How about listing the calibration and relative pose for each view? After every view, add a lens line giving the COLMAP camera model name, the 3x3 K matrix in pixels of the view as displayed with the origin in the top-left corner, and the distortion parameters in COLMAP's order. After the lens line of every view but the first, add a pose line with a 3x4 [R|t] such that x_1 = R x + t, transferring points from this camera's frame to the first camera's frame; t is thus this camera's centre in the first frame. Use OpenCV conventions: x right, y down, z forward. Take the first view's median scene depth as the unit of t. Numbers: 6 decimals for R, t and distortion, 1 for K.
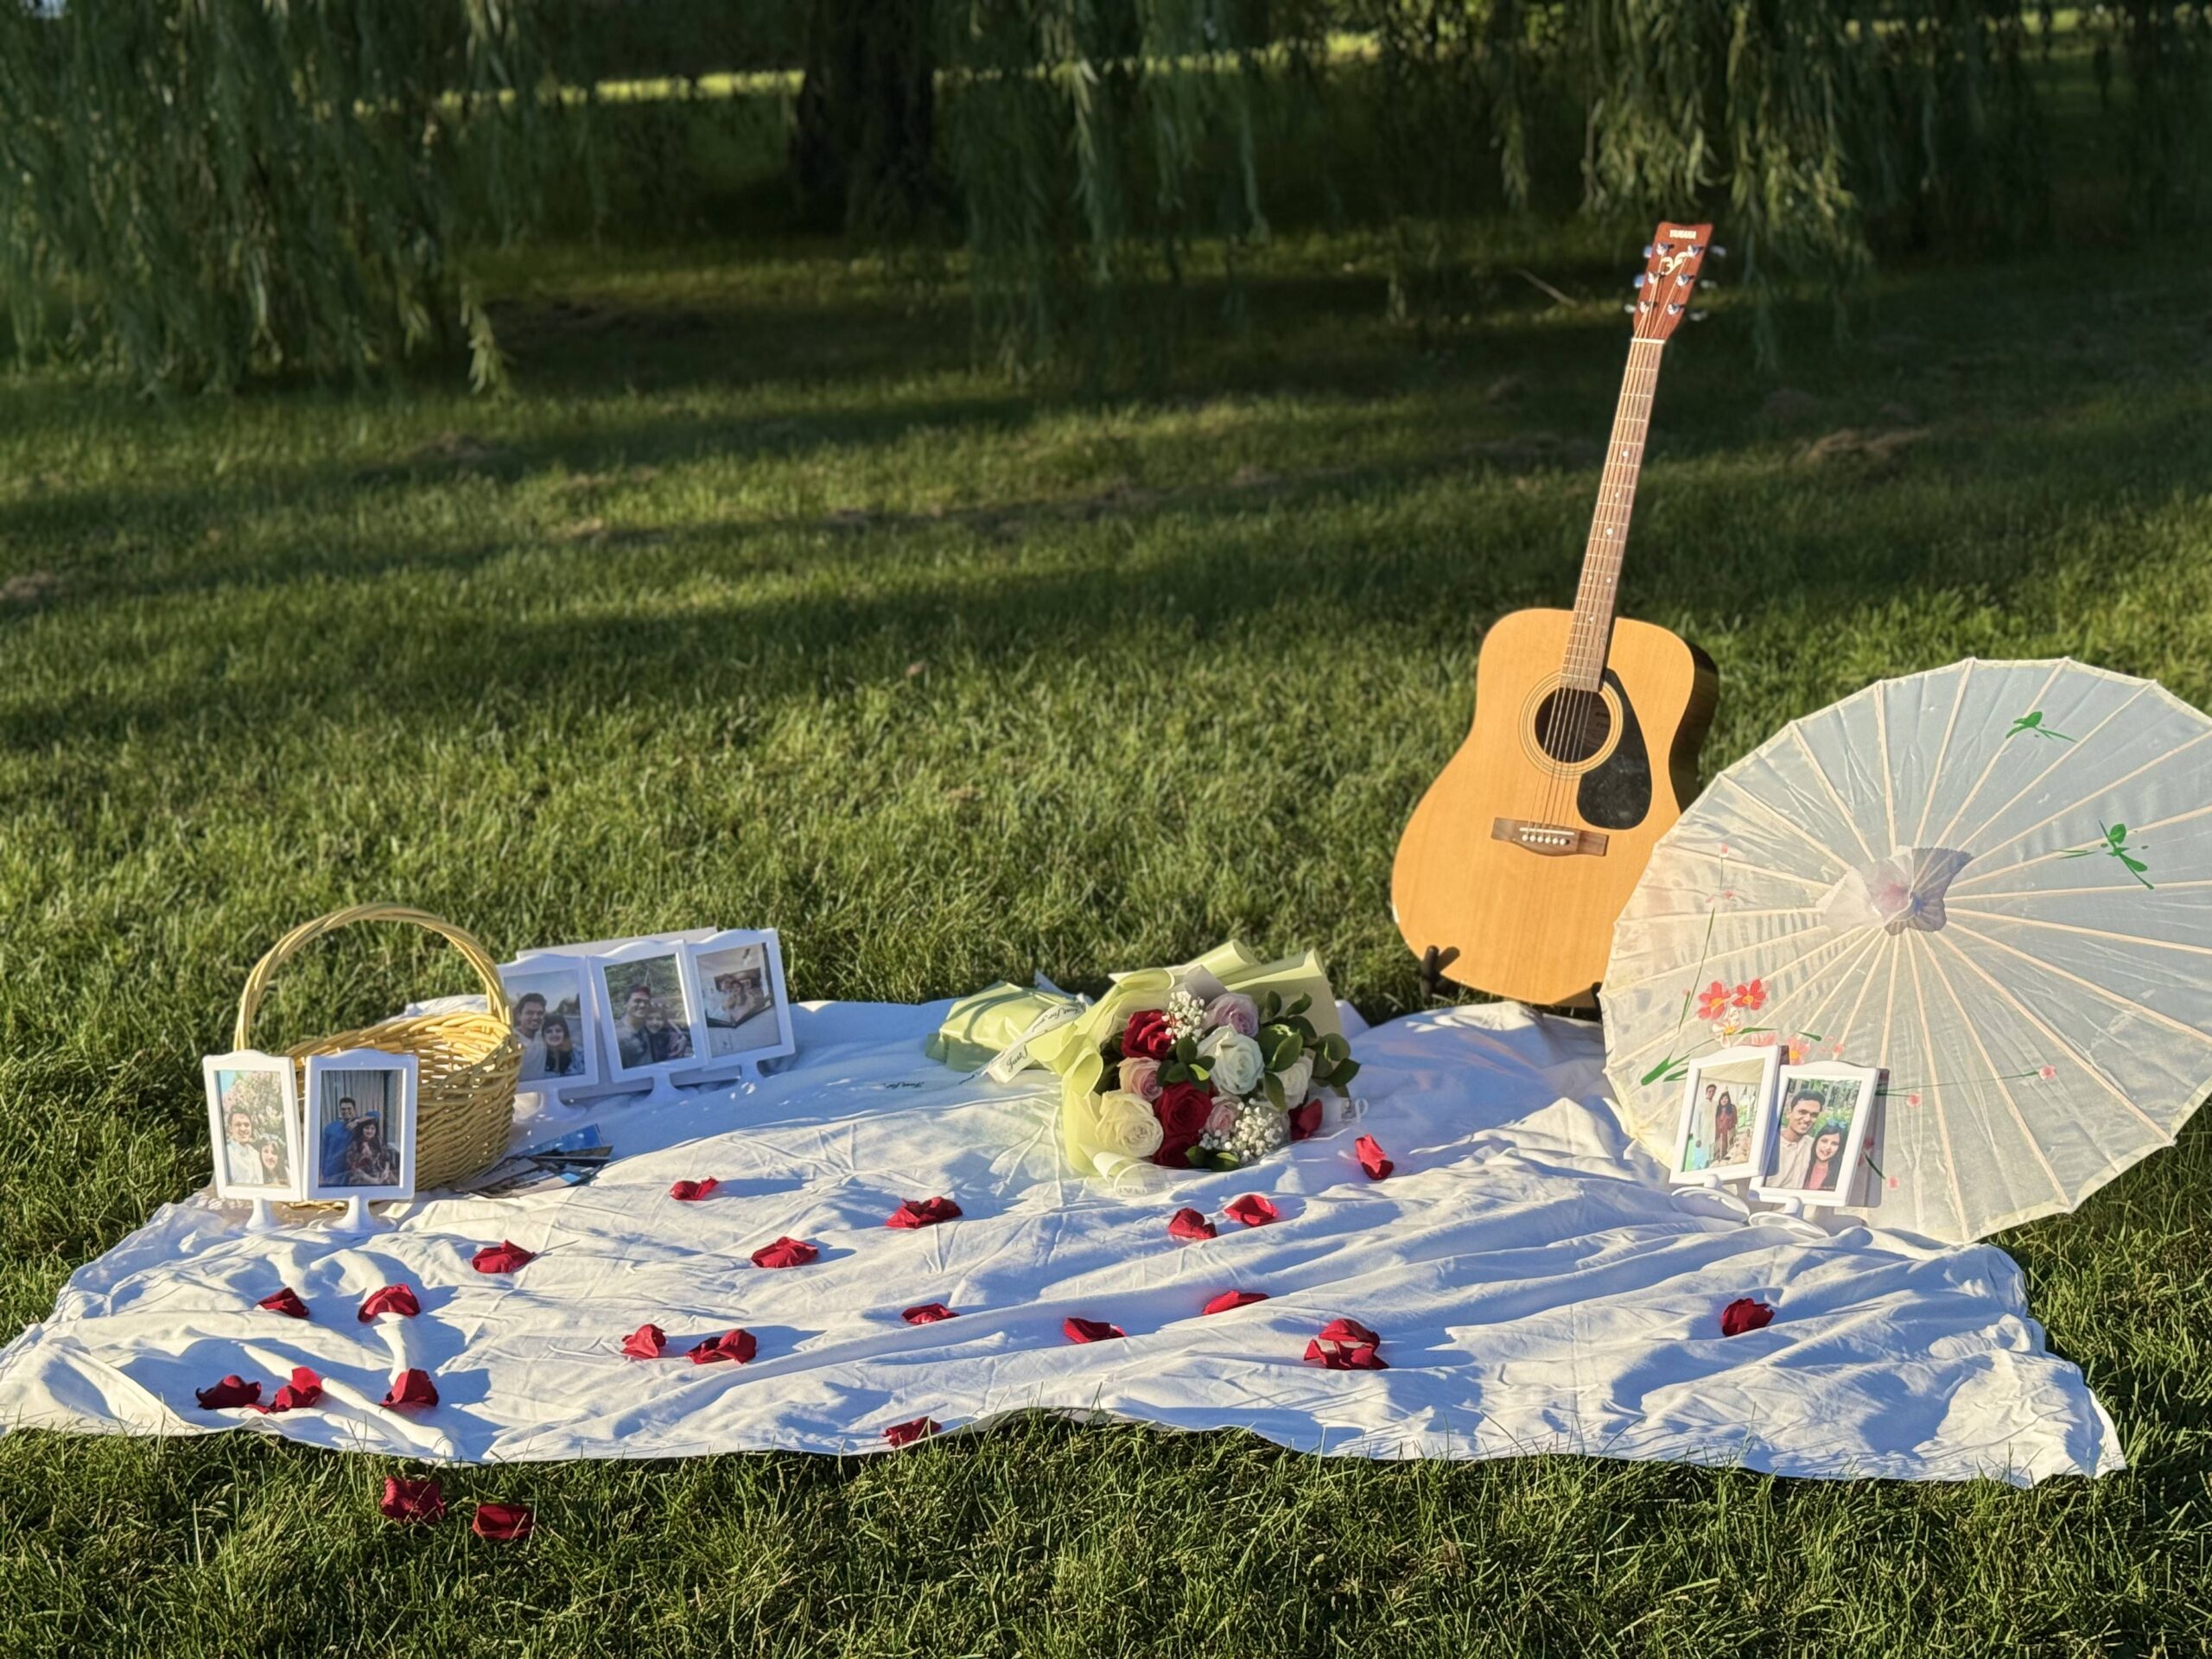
lens RADIAL K [[3096.1, 0, 1106.0], [0, 3096.1, 829.5], [0, 0, 1]] dist [0.199289, 0.016451]
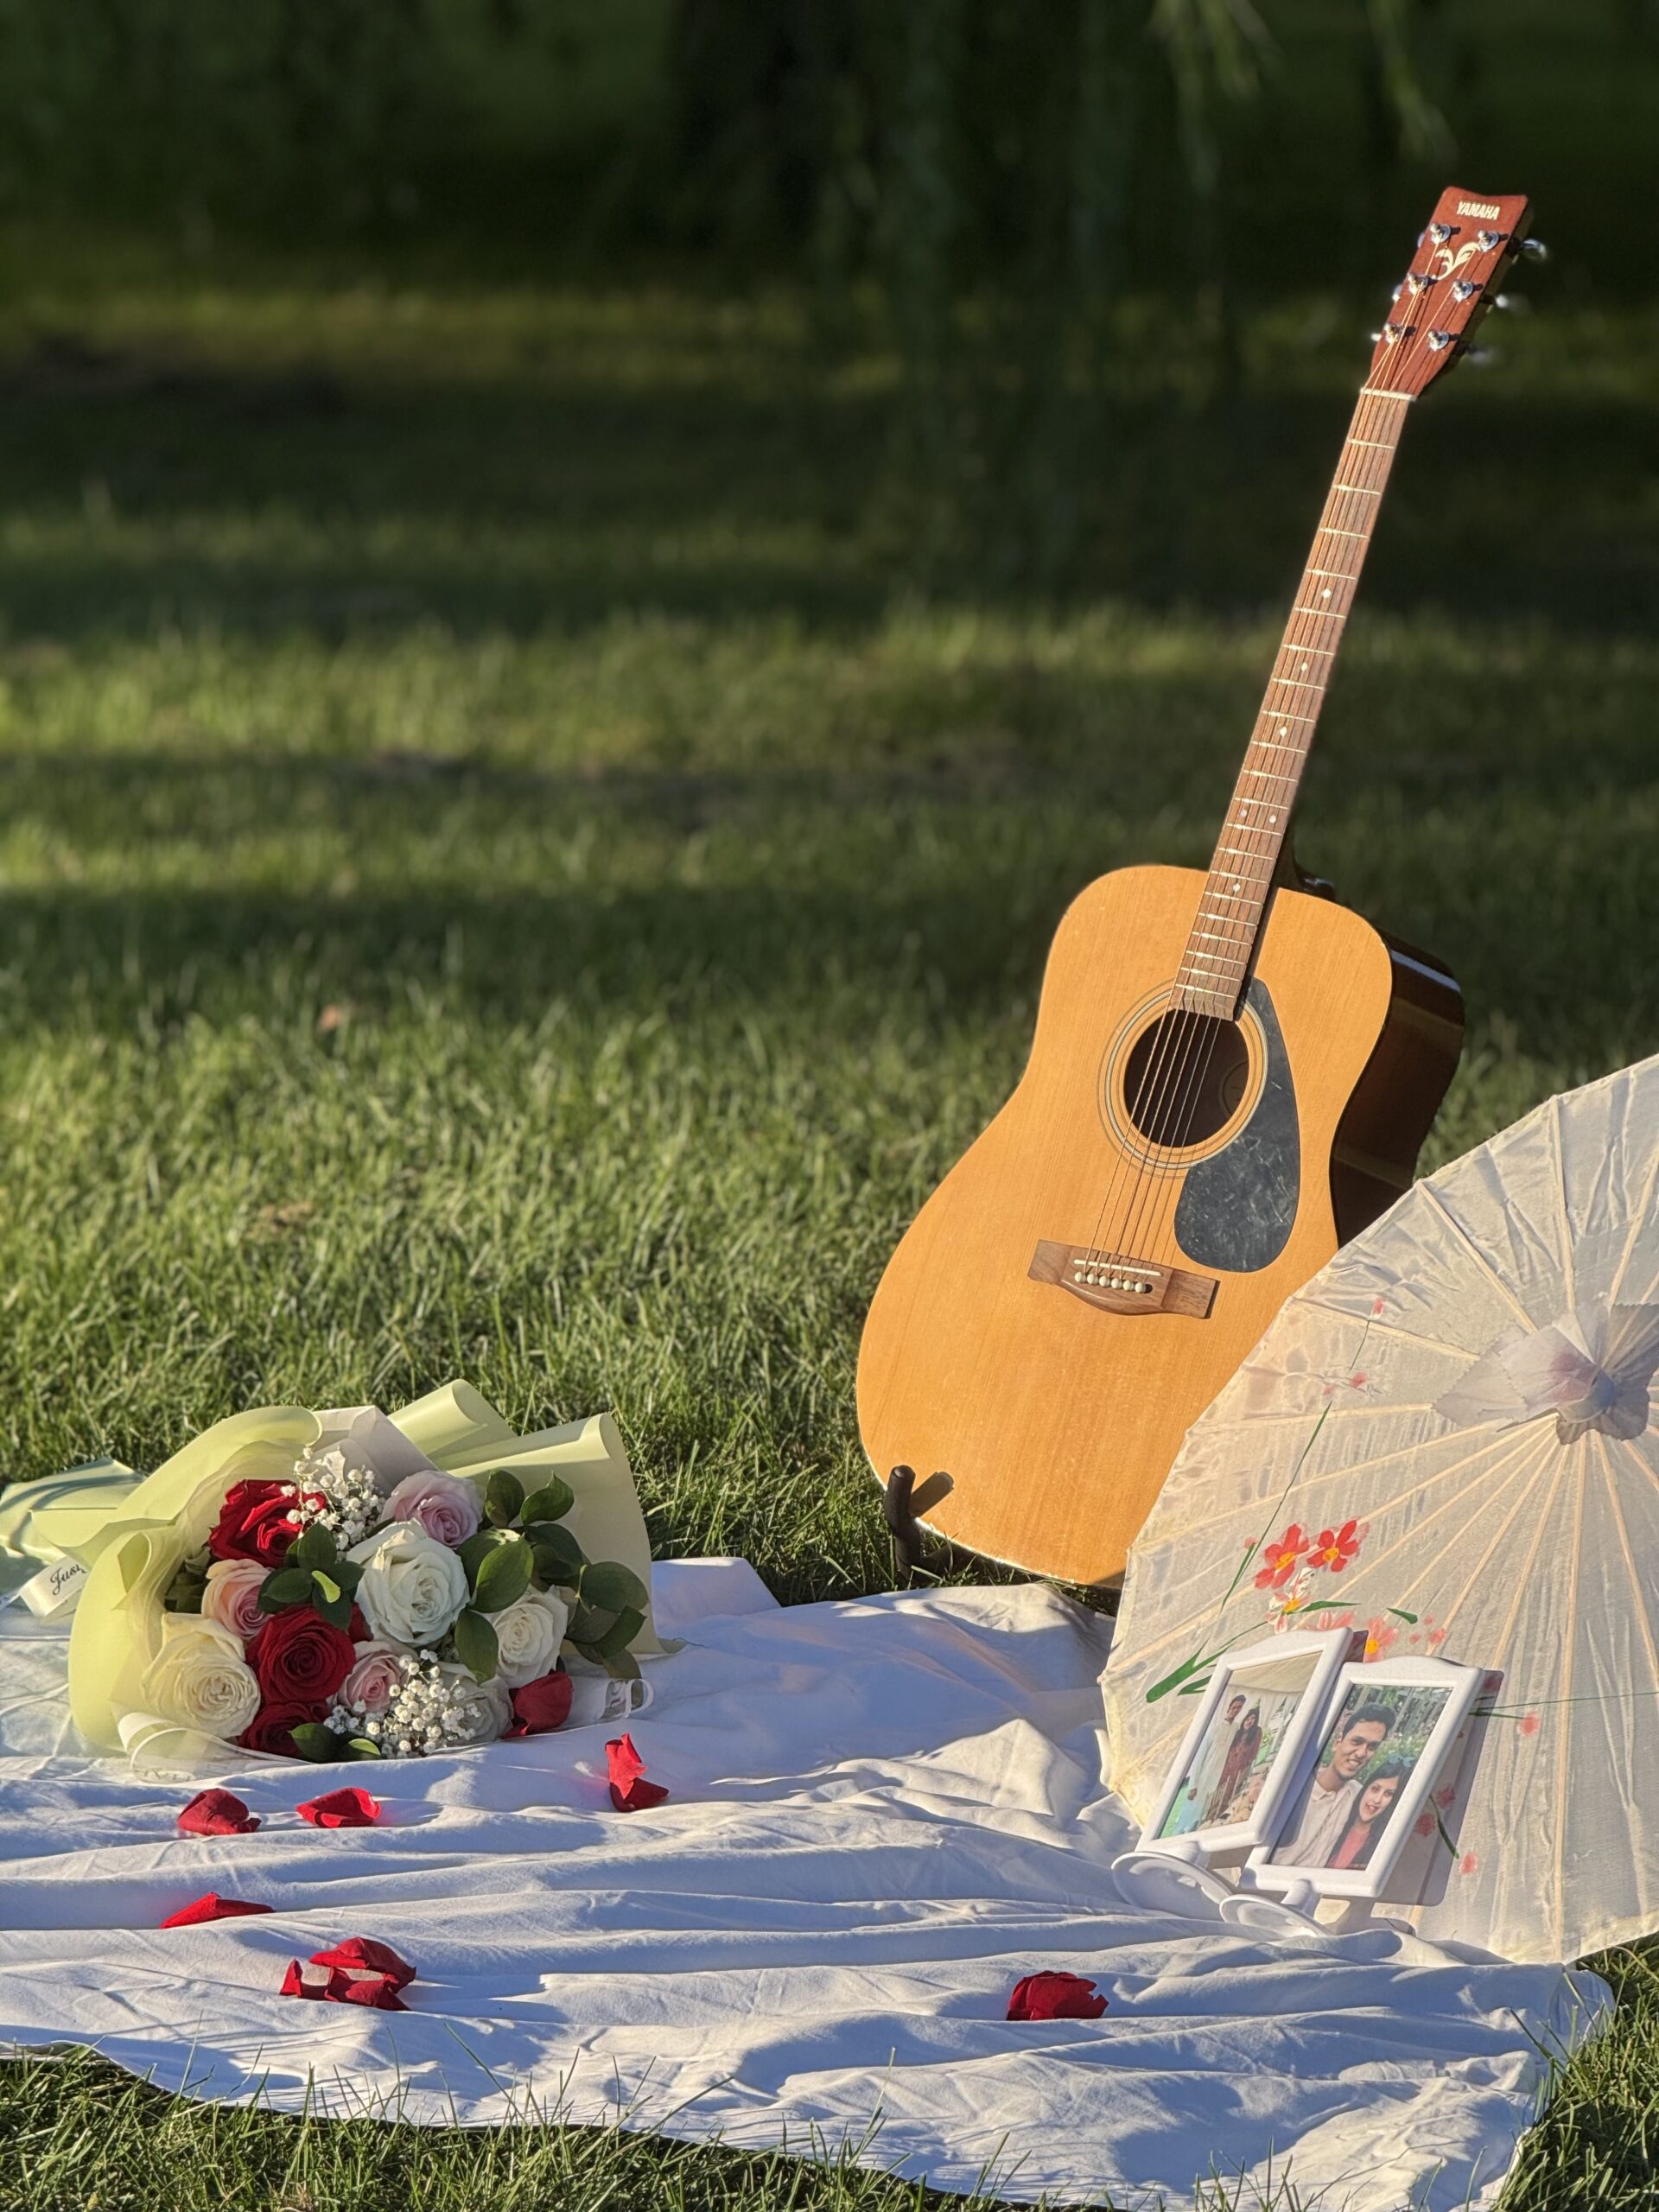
lens RADIAL K [[7627.6, 0, 829.5], [0, 7627.6, 1106.0], [0, 0, 1]] dist [0.195407, 3.673193]
pose [[0.989831, 0.086017, -0.113297, 0.263679], [-0.095721, 0.991926, -0.083193, 0.096507], [0.105227, 0.093192, 0.990072, -0.354365]]
